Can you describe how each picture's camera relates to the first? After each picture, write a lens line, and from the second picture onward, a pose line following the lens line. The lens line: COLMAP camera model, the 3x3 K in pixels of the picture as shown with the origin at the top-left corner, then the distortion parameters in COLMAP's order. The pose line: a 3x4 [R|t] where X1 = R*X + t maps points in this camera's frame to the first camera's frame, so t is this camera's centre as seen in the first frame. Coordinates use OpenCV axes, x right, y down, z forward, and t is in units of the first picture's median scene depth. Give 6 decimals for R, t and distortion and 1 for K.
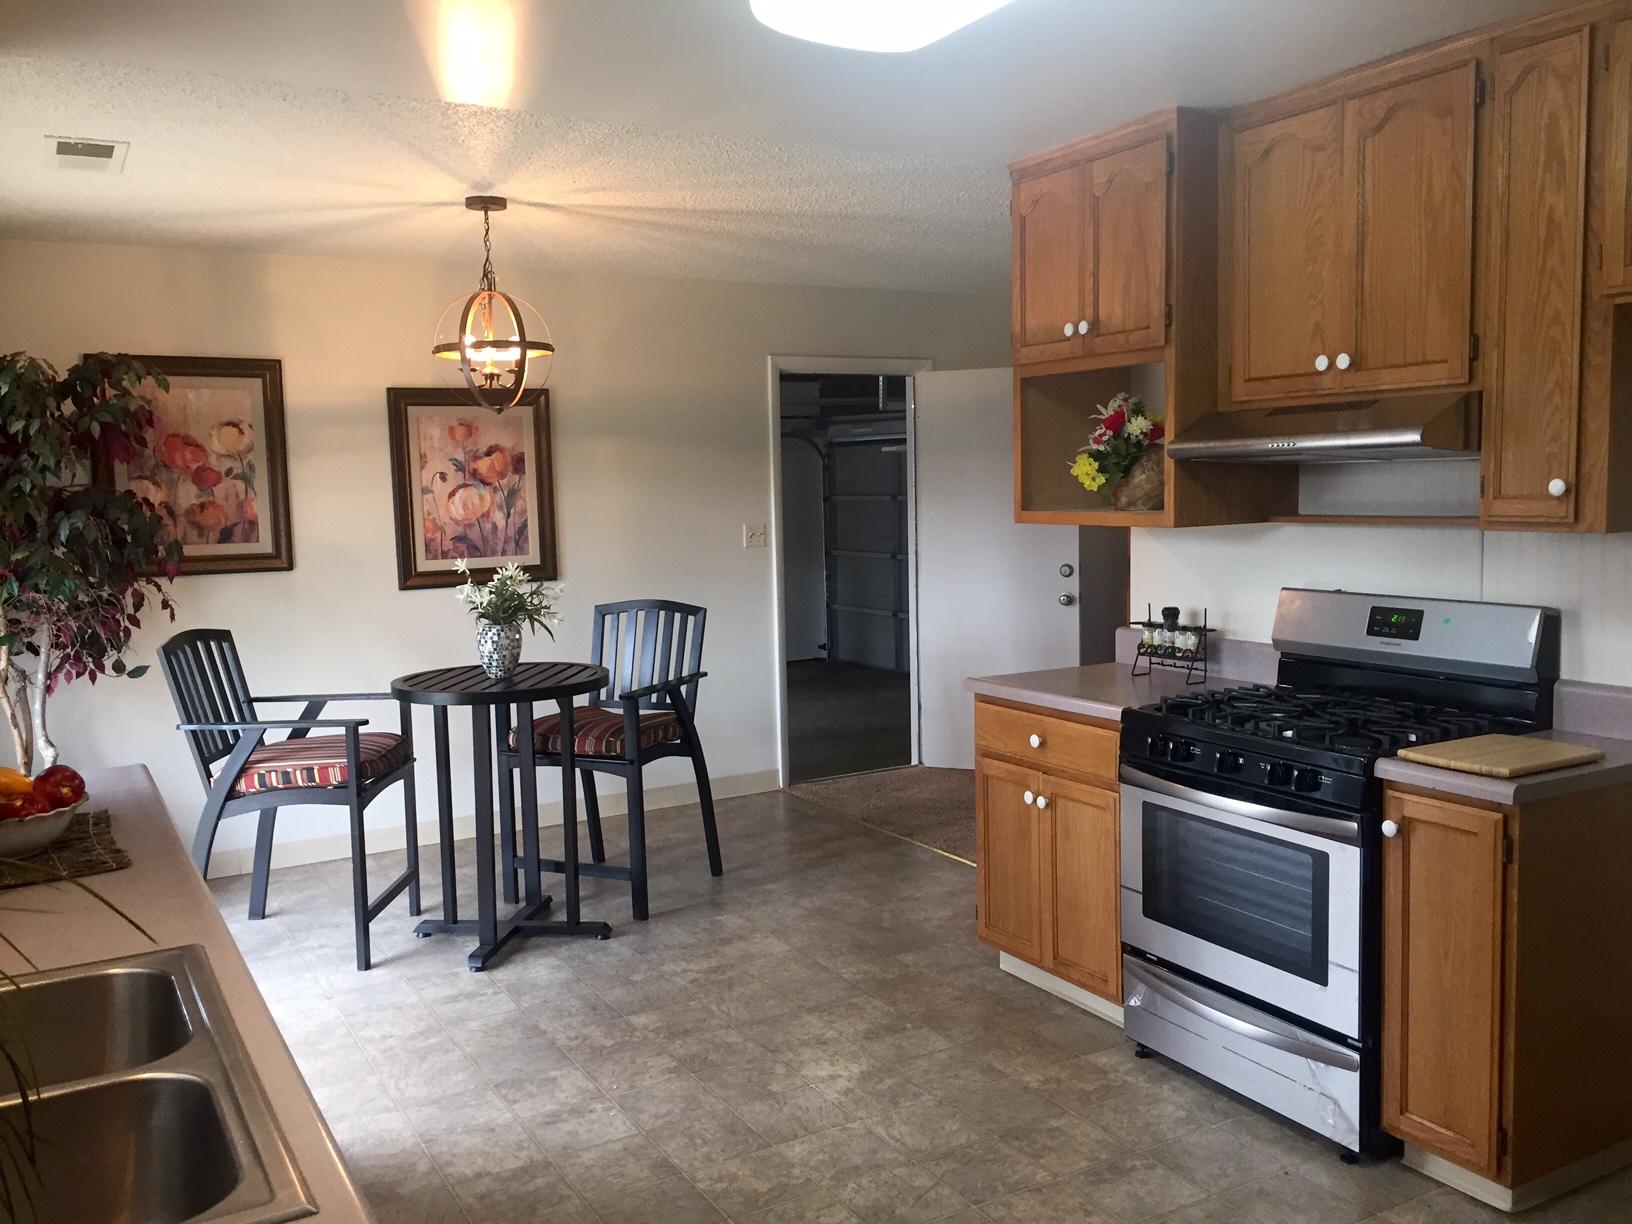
lens RADIAL K [[1383.2, 0, 815.3], [0, 1383.2, 613.0], [0, 0, 1]] dist [0.048490, -0.012221]
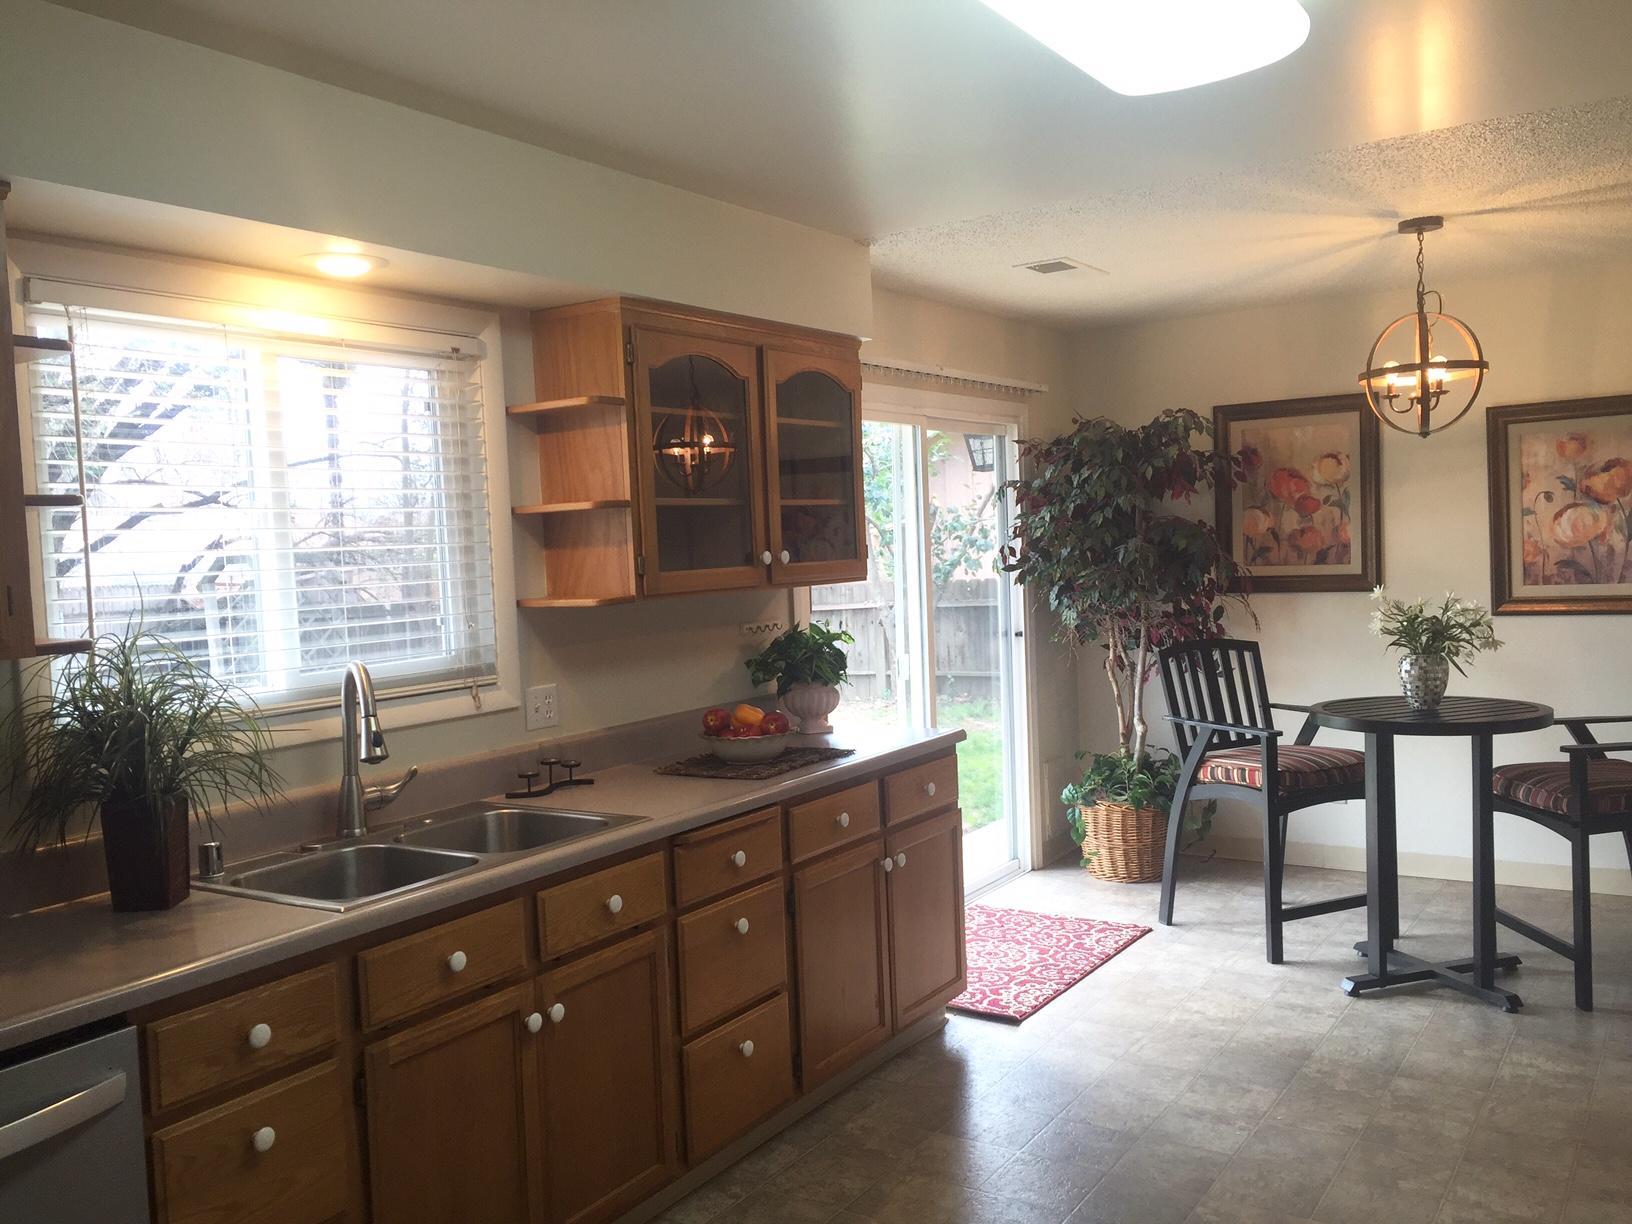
lens RADIAL K [[1383.2, 0, 815.7], [0, 1383.2, 609.7], [0, 0, 1]] dist [0.048490, -0.012221]
pose [[0.448950, 0.048285, -0.892251, 0.382898], [-0.055335, 0.998125, 0.026171, -0.021344], [0.891842, 0.037623, 0.450780, 0.152675]]
